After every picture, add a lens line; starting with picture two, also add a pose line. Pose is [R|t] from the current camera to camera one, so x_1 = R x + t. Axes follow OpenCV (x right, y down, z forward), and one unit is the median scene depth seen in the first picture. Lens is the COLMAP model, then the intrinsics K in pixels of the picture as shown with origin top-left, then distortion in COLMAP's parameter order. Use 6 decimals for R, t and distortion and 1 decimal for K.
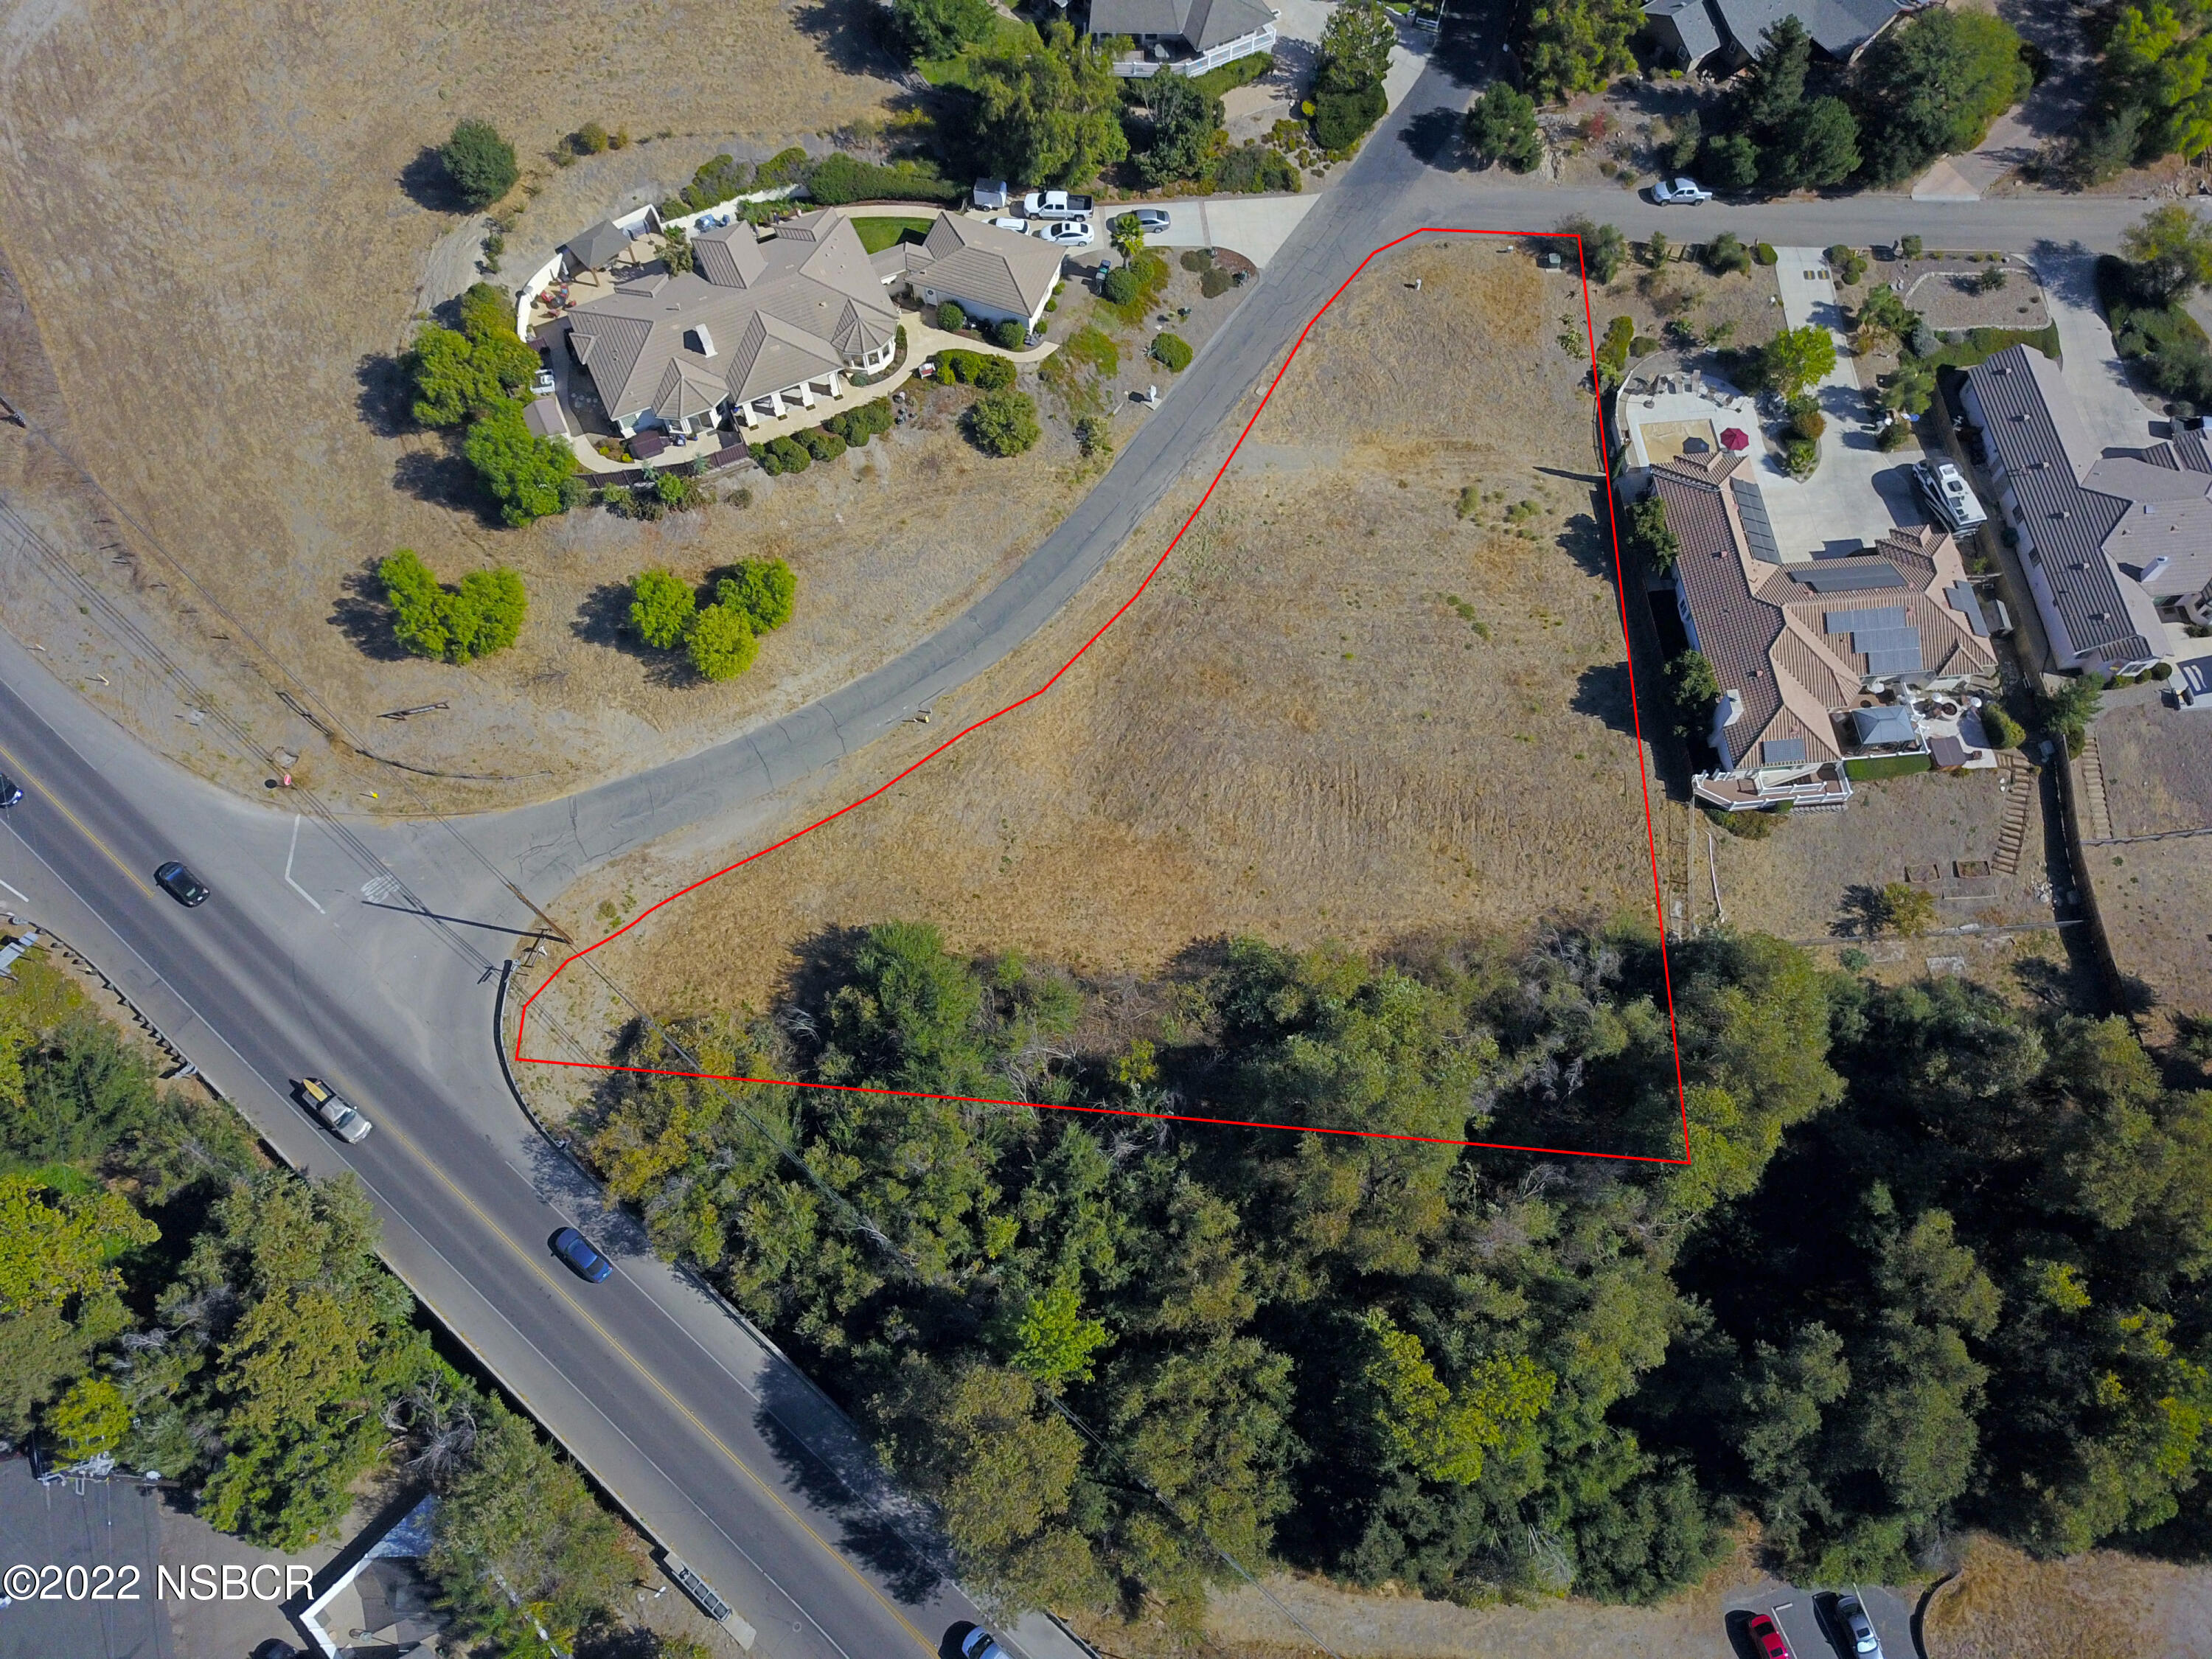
lens RADIAL K [[1702.7, 0, 1113.9], [0, 1702.7, 831.8], [0, 0, 1]] dist [-0.005698, 0.008919]
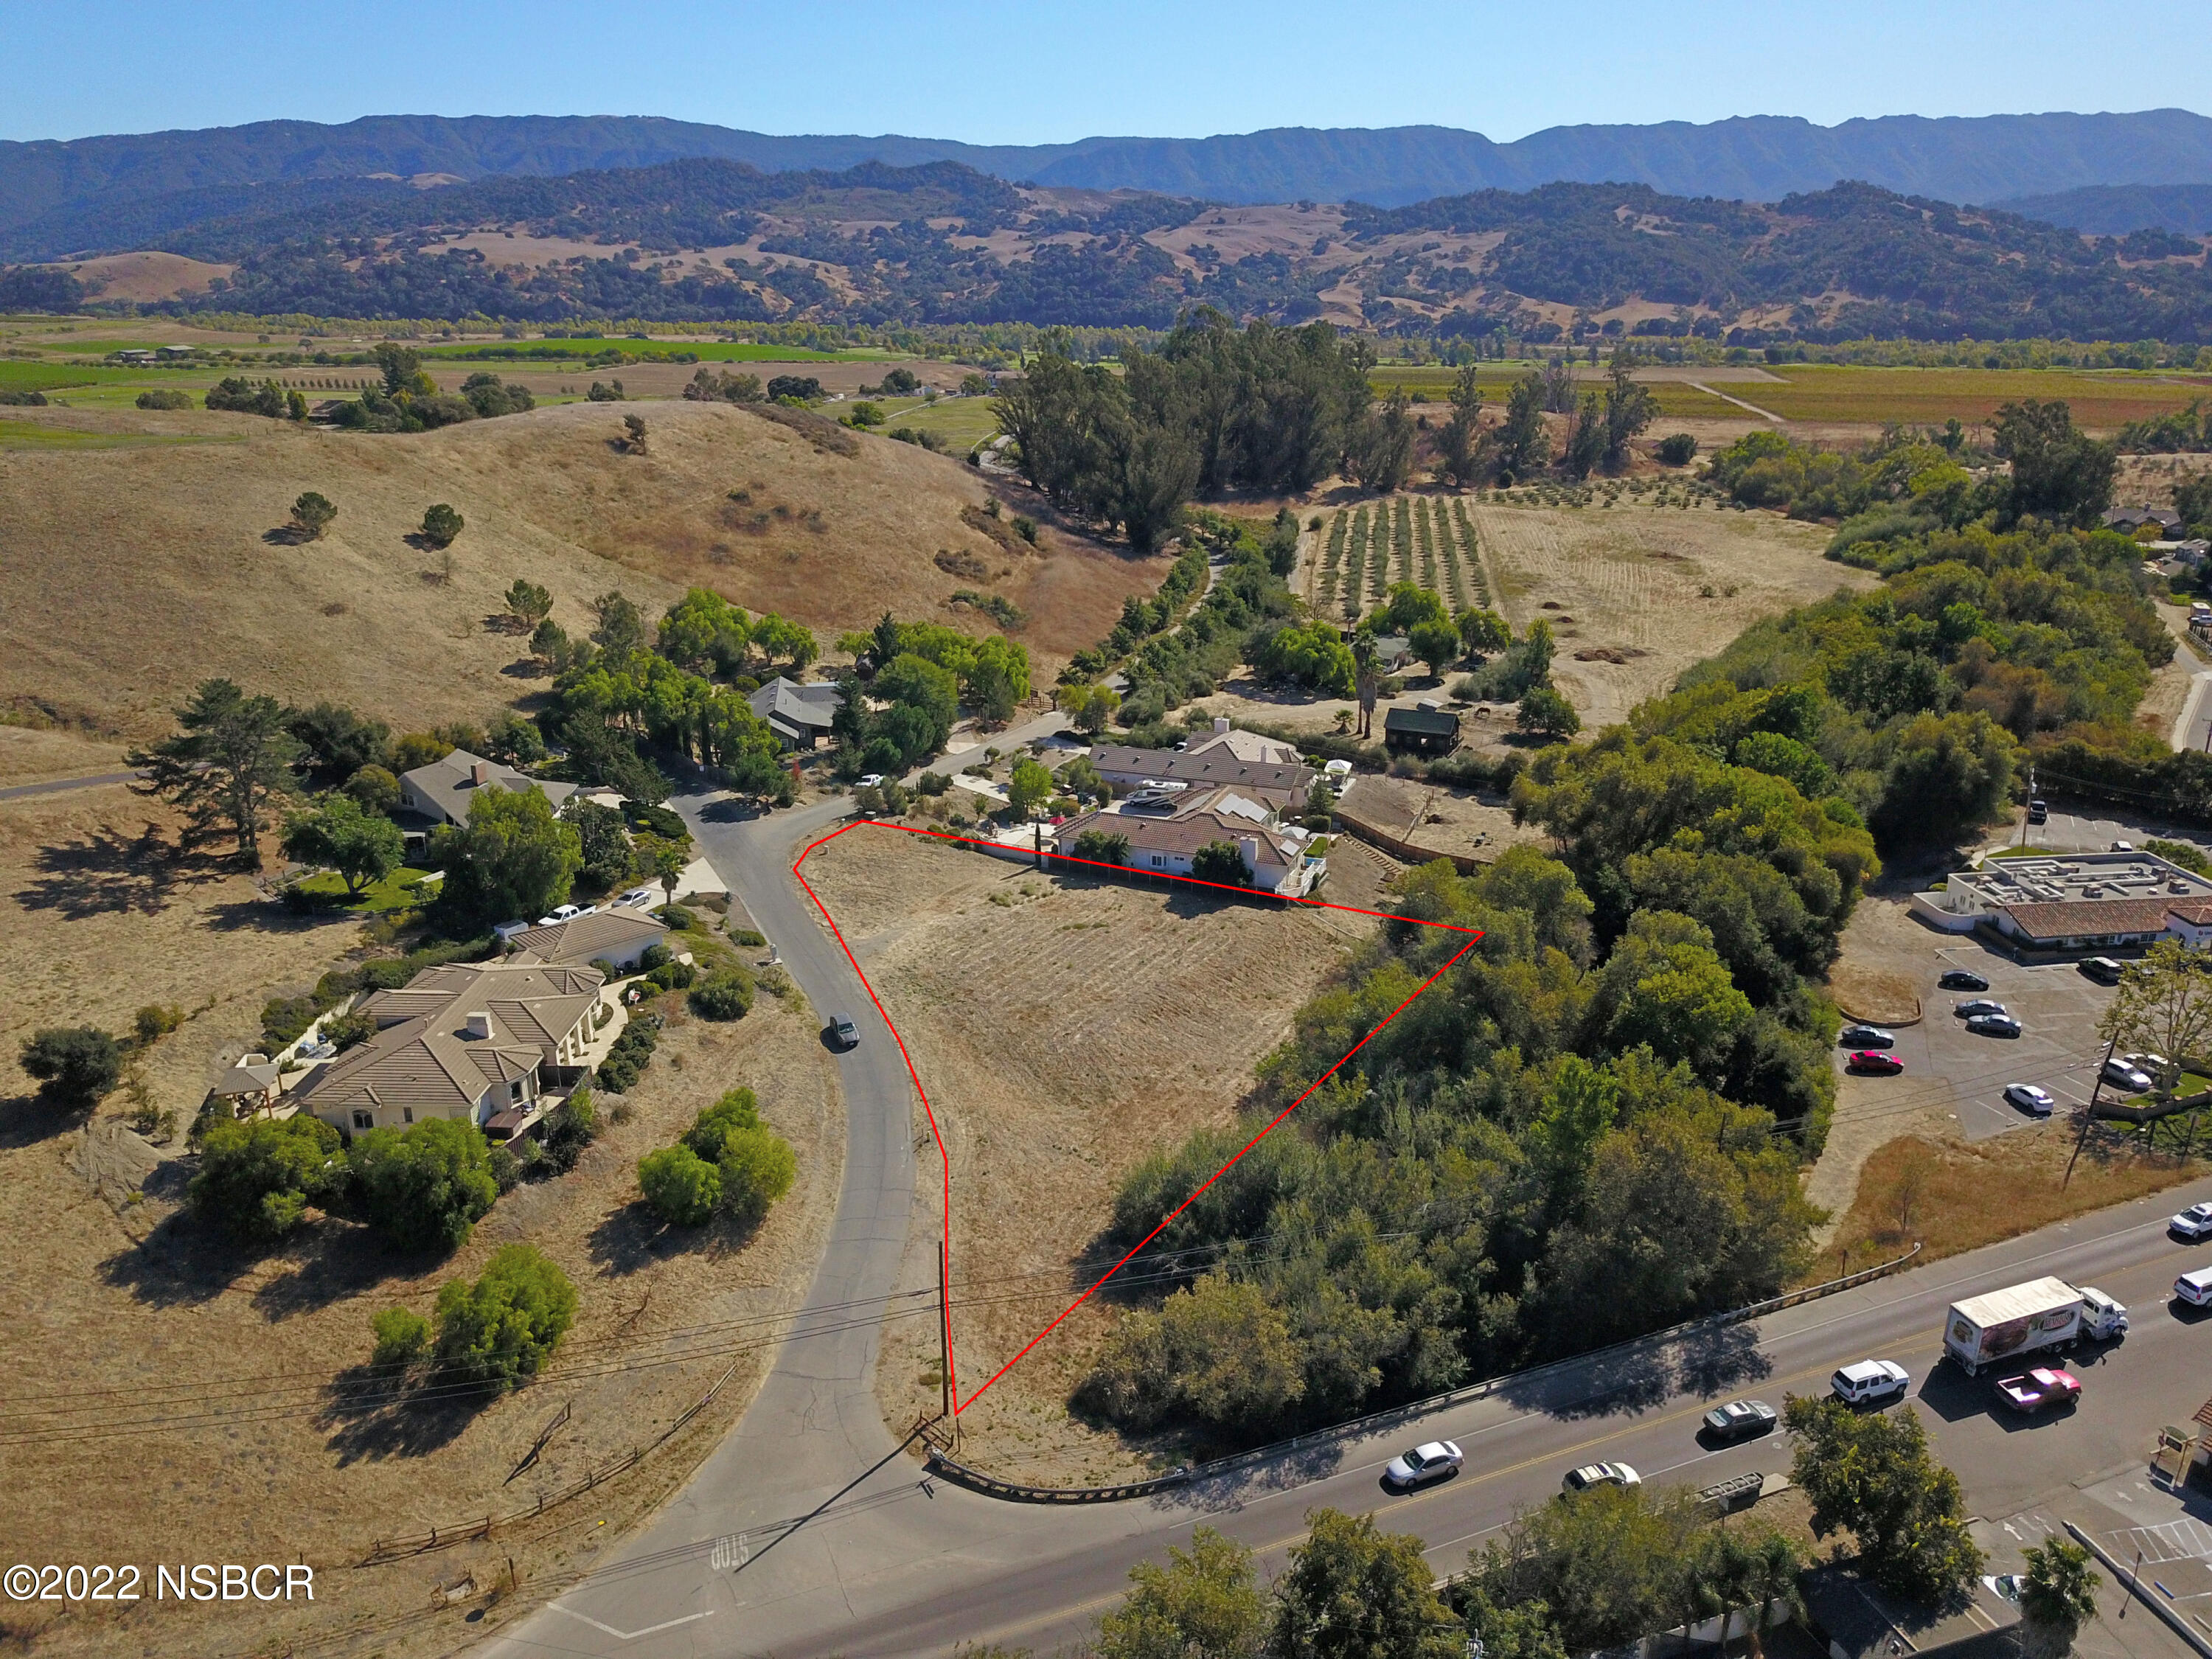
lens RADIAL K [[1702.7, 0, 1121.7], [0, 1702.7, 835.4], [0, 0, 1]] dist [-0.005698, 0.008919]
pose [[0.448547, -0.283855, 0.847486, -0.835694], [0.810692, 0.528424, -0.252084, 0.179824], [-0.376277, 0.800122, 0.467142, 0.331558]]
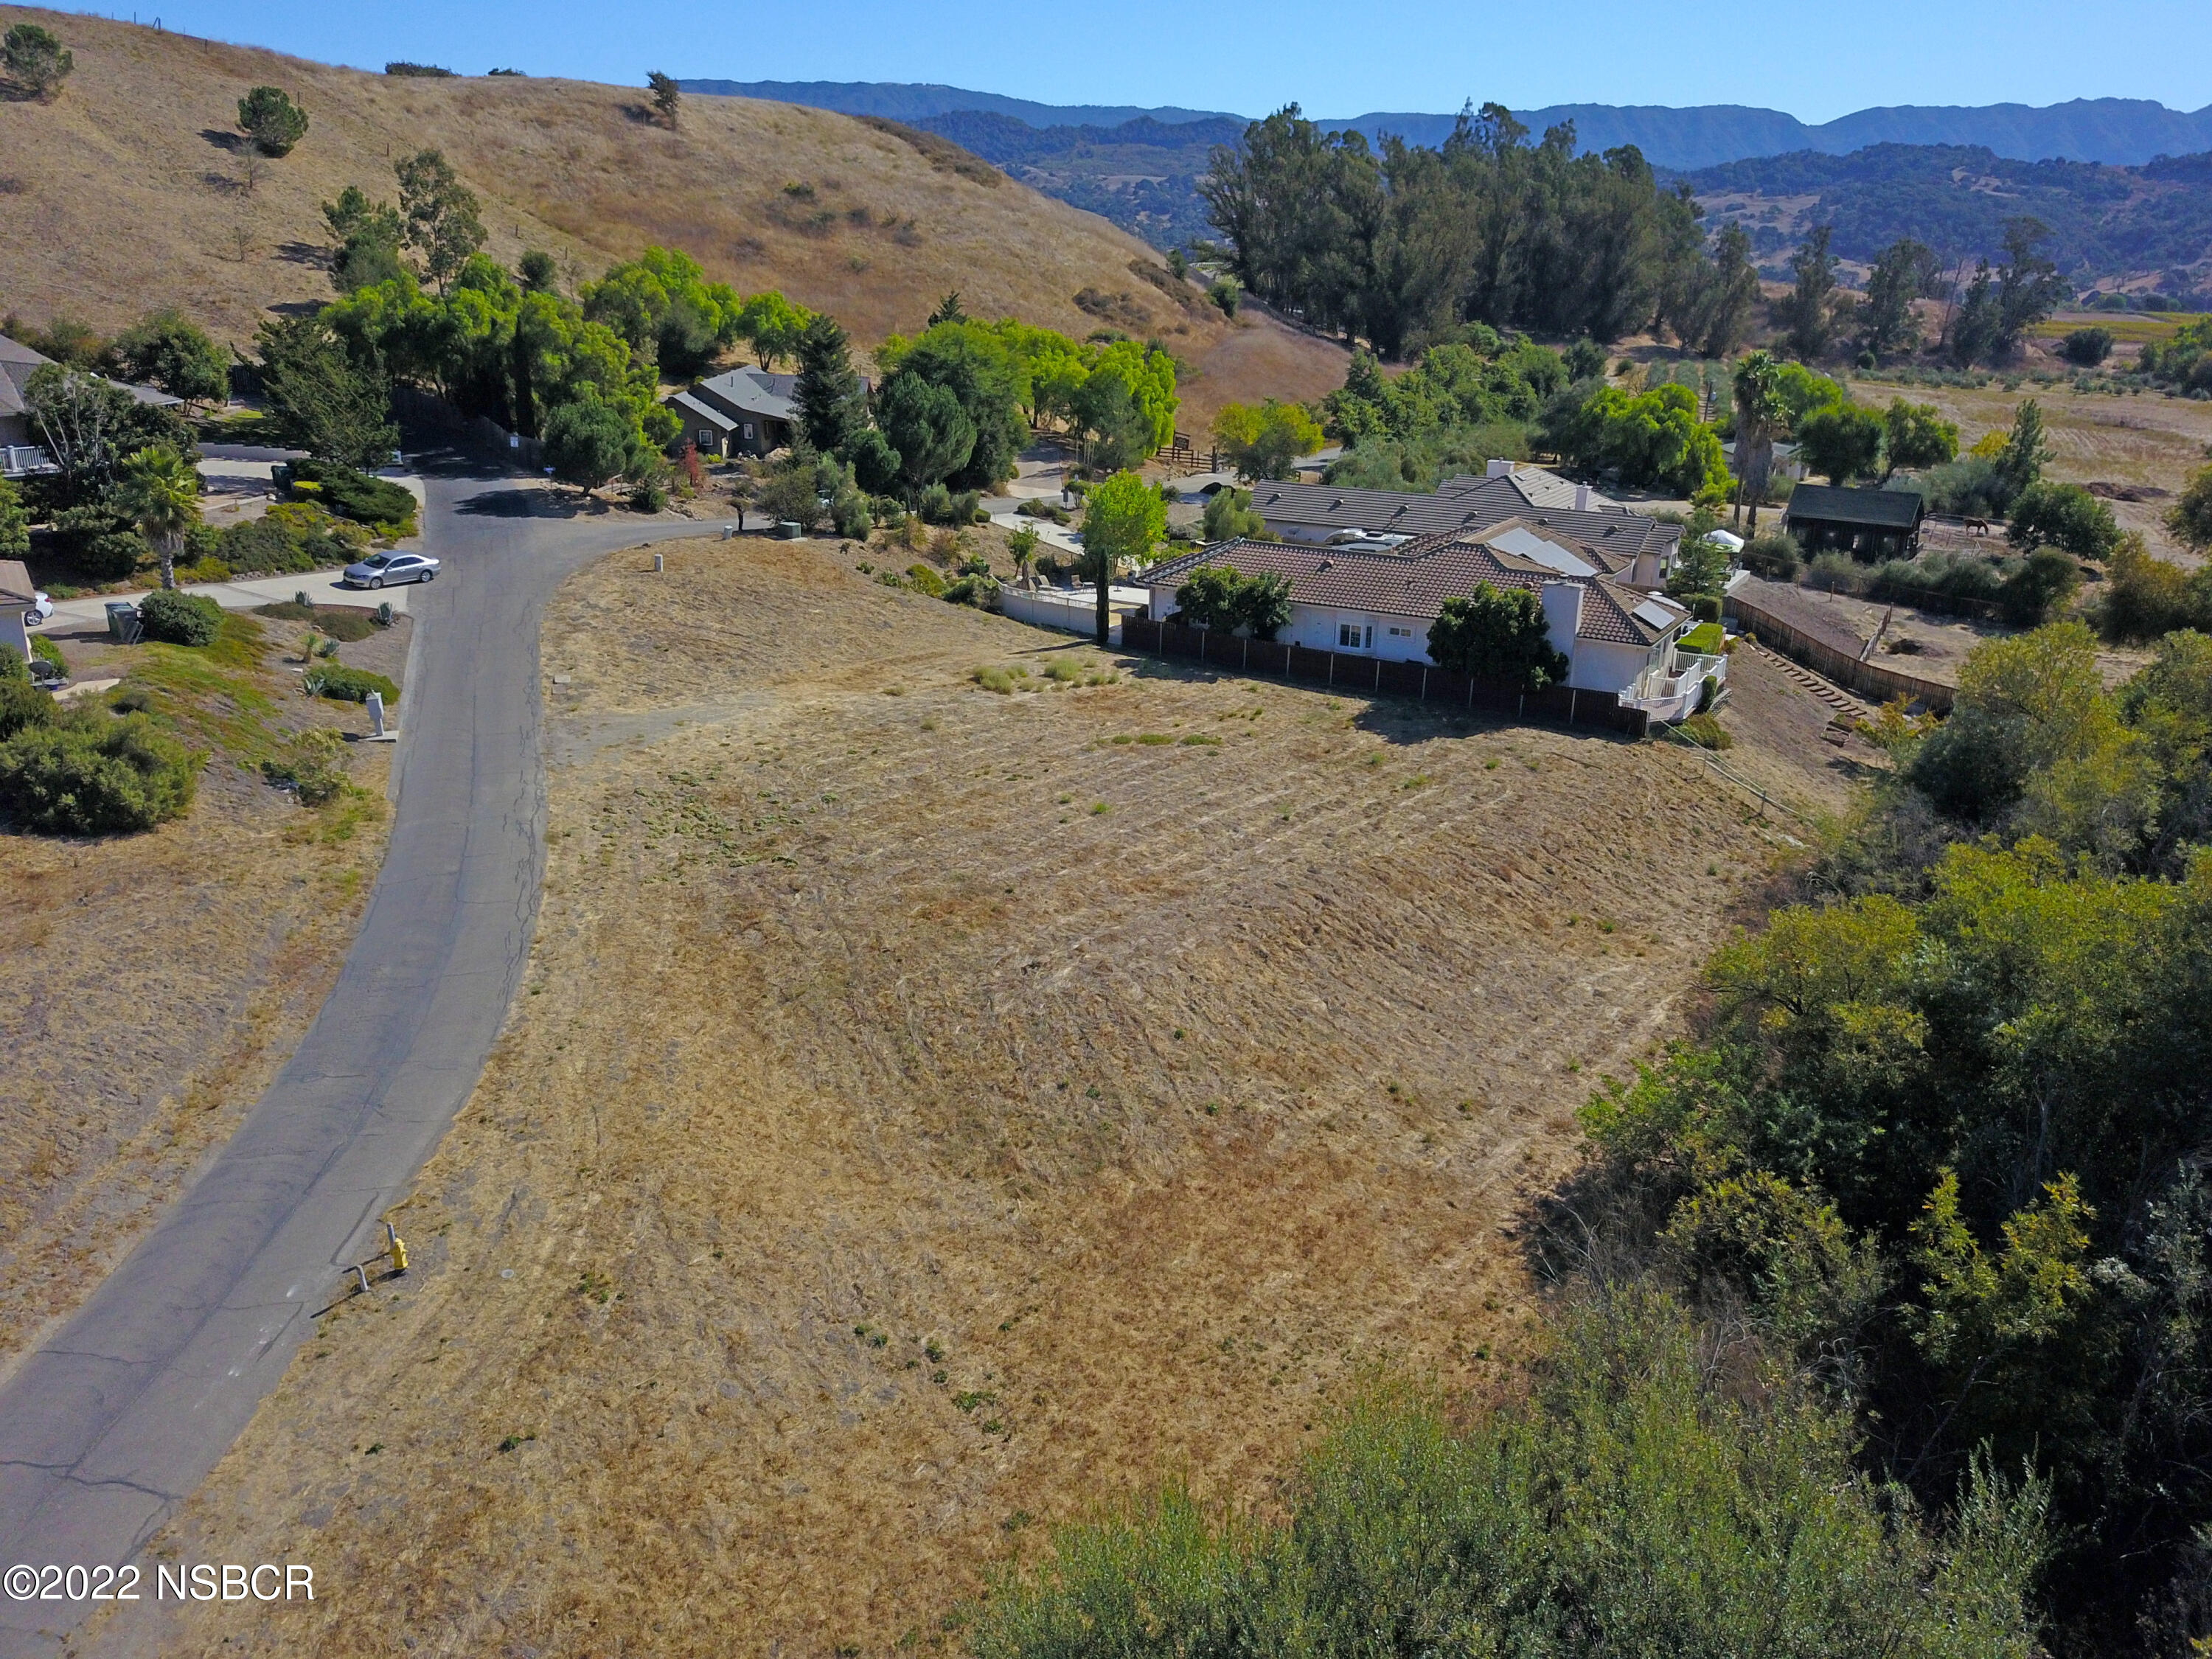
lens RADIAL K [[1702.7, 0, 1127.5], [0, 1702.7, 812.5], [0, 0, 1]] dist [-0.005698, 0.008919]
pose [[0.576011, -0.240810, 0.781167, -0.235237], [0.730201, 0.581140, -0.359282, 0.075796], [-0.367448, 0.777359, 0.510583, 0.731096]]
